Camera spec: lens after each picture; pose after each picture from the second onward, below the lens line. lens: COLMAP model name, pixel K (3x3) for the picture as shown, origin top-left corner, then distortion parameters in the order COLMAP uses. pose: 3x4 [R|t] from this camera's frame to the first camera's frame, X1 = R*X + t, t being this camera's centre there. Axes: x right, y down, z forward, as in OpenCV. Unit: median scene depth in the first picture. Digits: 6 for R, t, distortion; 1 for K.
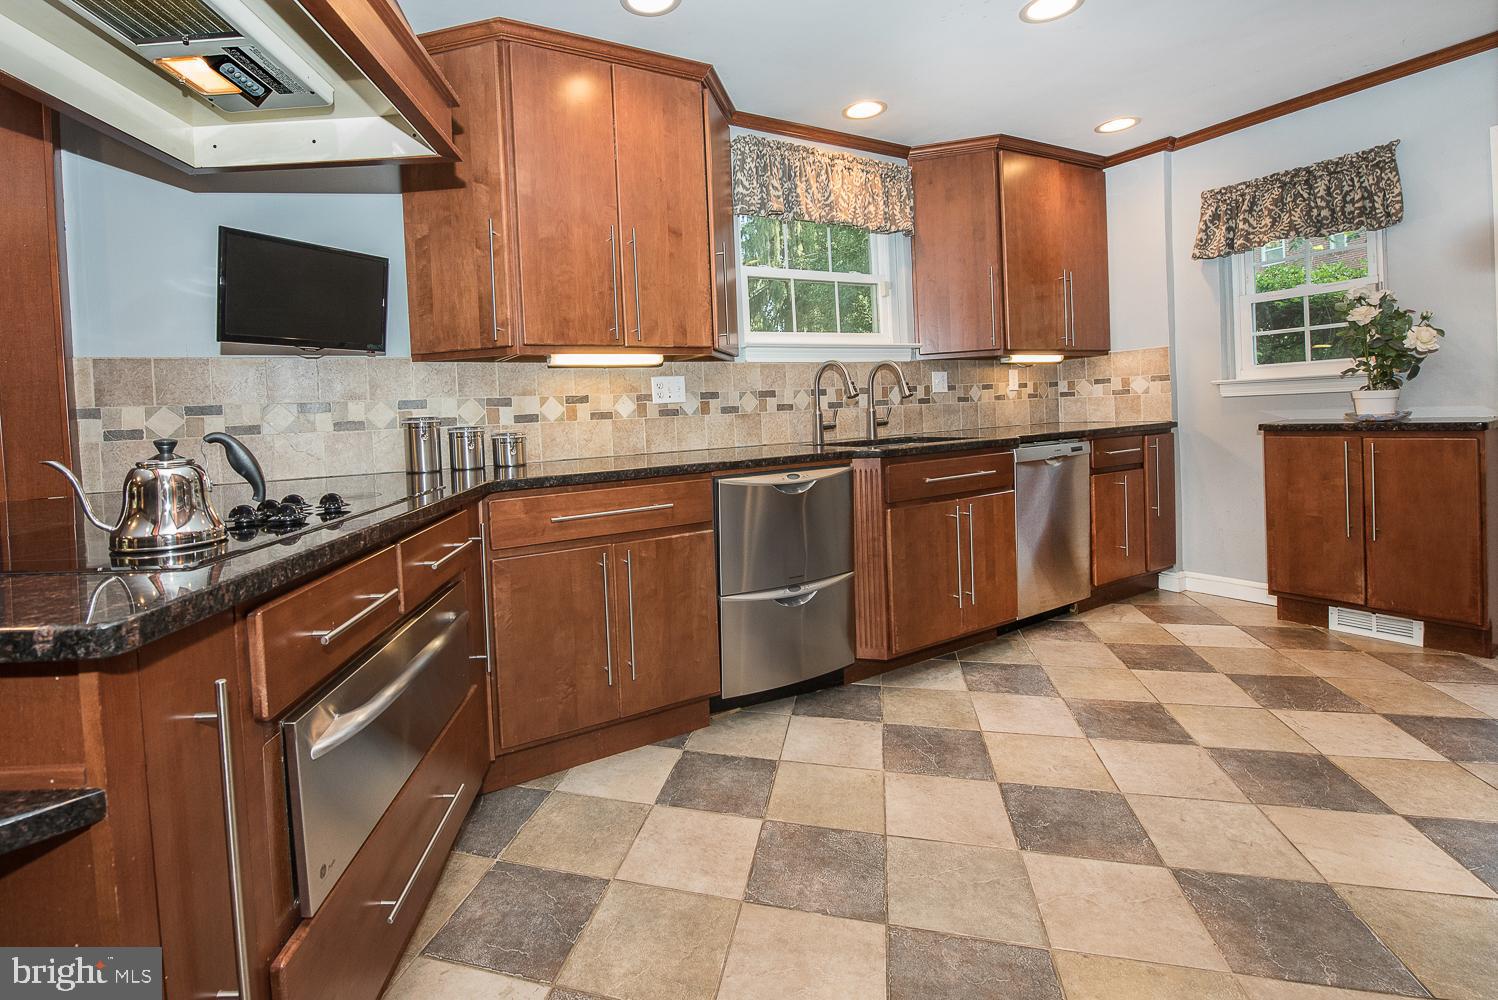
lens RADIAL K [[603.4, 0, 714.4], [0, 603.4, 440.0], [0, 0, 1]] dist [-0.020523, -0.001180]
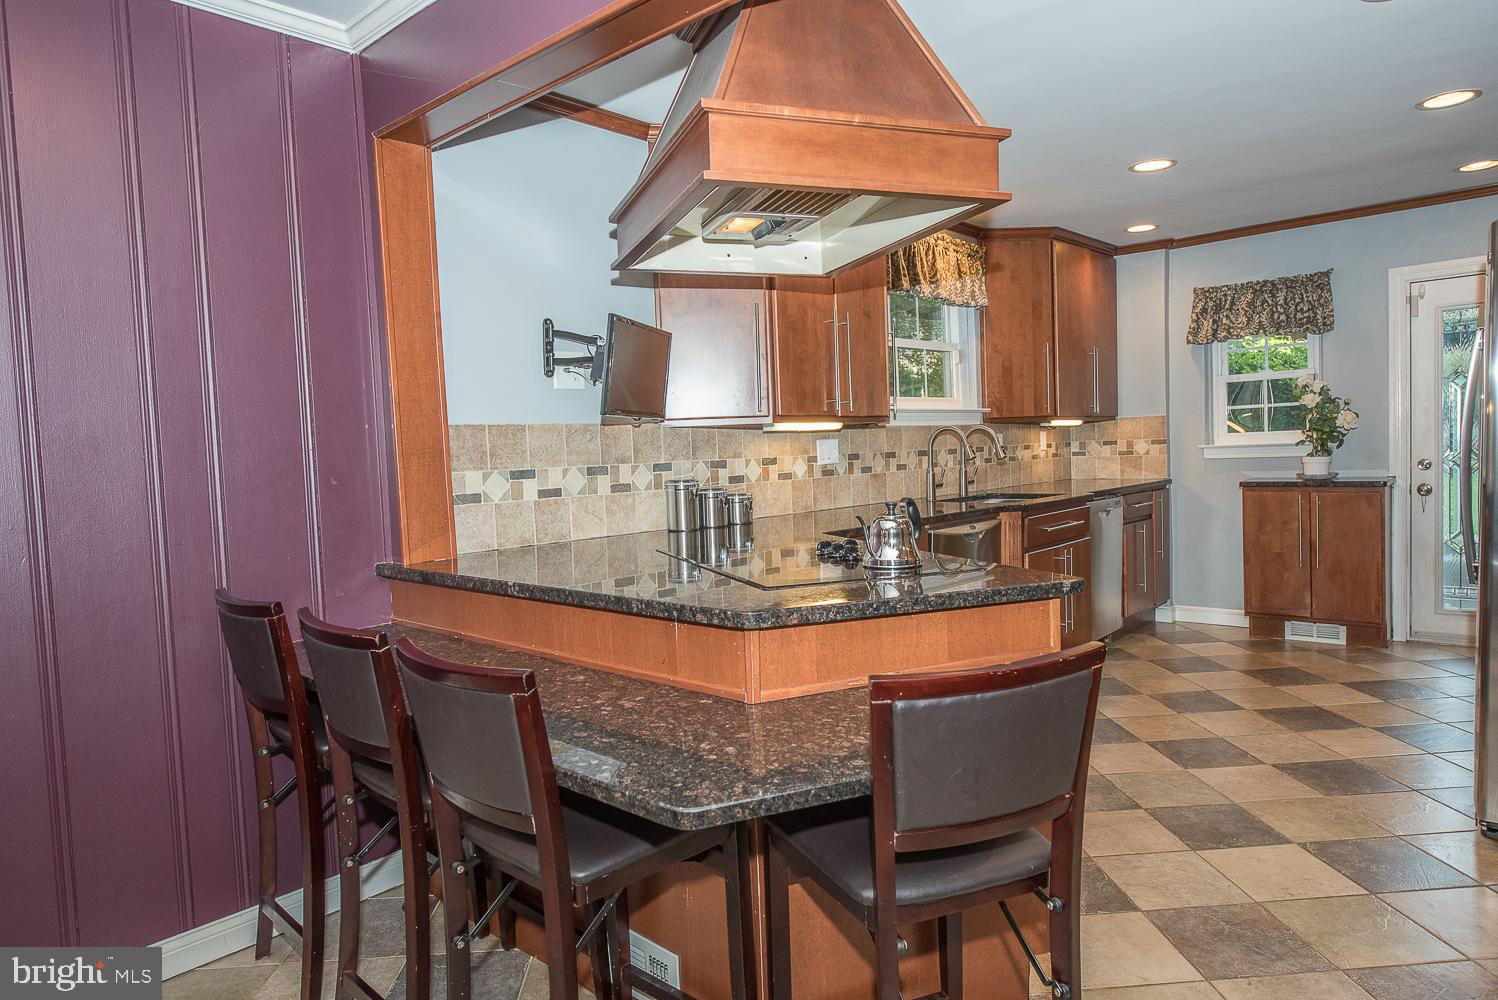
lens RADIAL K [[868.5, 0, 746.7], [0, 868.5, 503.2], [0, 0, 1]] dist [0.027015, 0.003631]
pose [[0.937525, -0.010686, 0.347753, -0.740770], [0.006980, 0.999905, 0.011909, -0.010553], [-0.347848, -0.008738, 0.937510, -0.403472]]
